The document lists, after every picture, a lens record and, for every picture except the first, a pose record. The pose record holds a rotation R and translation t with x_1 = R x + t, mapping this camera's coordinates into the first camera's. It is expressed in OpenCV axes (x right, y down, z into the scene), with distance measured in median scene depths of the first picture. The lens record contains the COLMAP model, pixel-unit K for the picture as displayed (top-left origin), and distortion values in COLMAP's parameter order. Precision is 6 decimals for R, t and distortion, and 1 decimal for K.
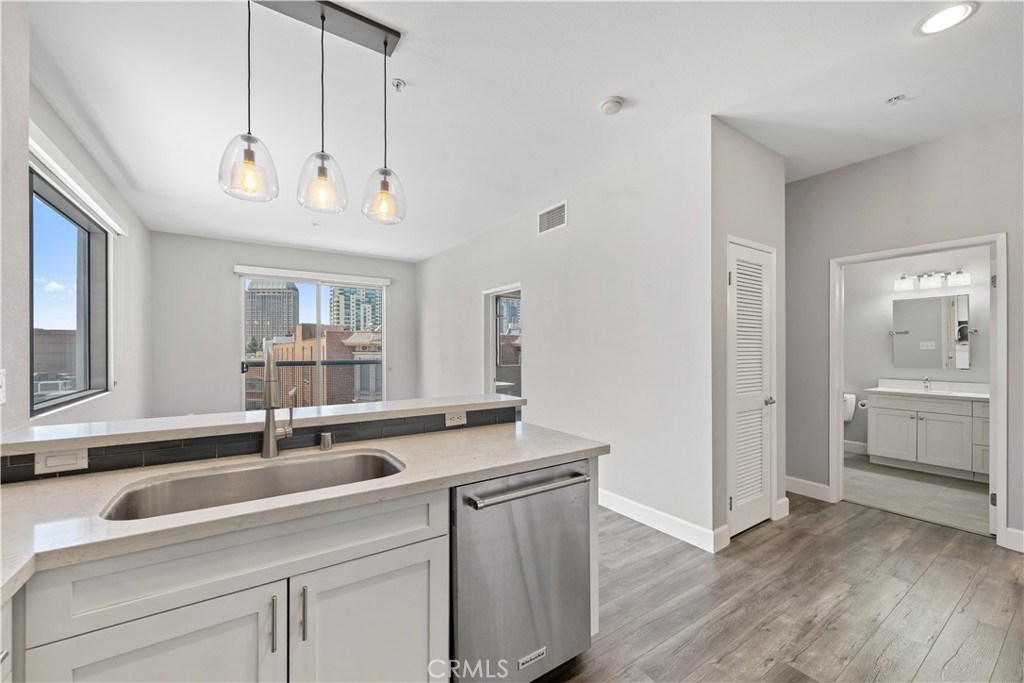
lens RADIAL K [[399.7, 0, 499.8], [0, 399.7, 353.3], [0, 0, 1]] dist [-0.000347, -0.000857]
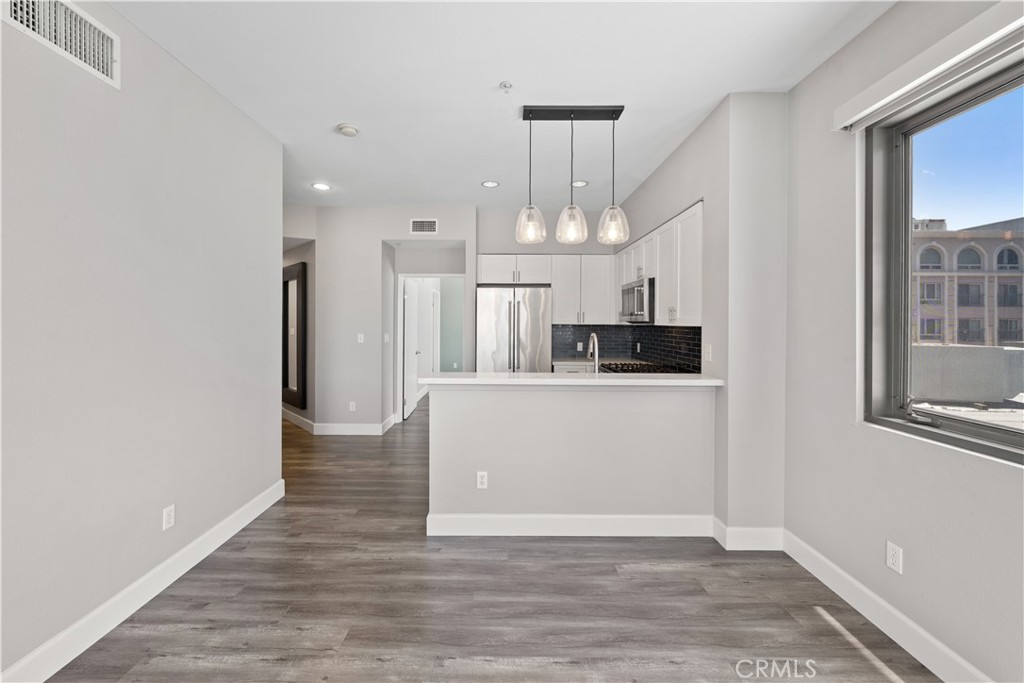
lens RADIAL K [[405.1, 0, 504.1], [0, 405.1, 320.3], [0, 0, 1]] dist [-0.001449, 0.000082]
pose [[-0.838222, -0.002152, 0.545324, -0.498501], [0.001515, 0.999979, 0.006274, -0.035752], [-0.545326, 0.006085, -0.838202, 1.146879]]
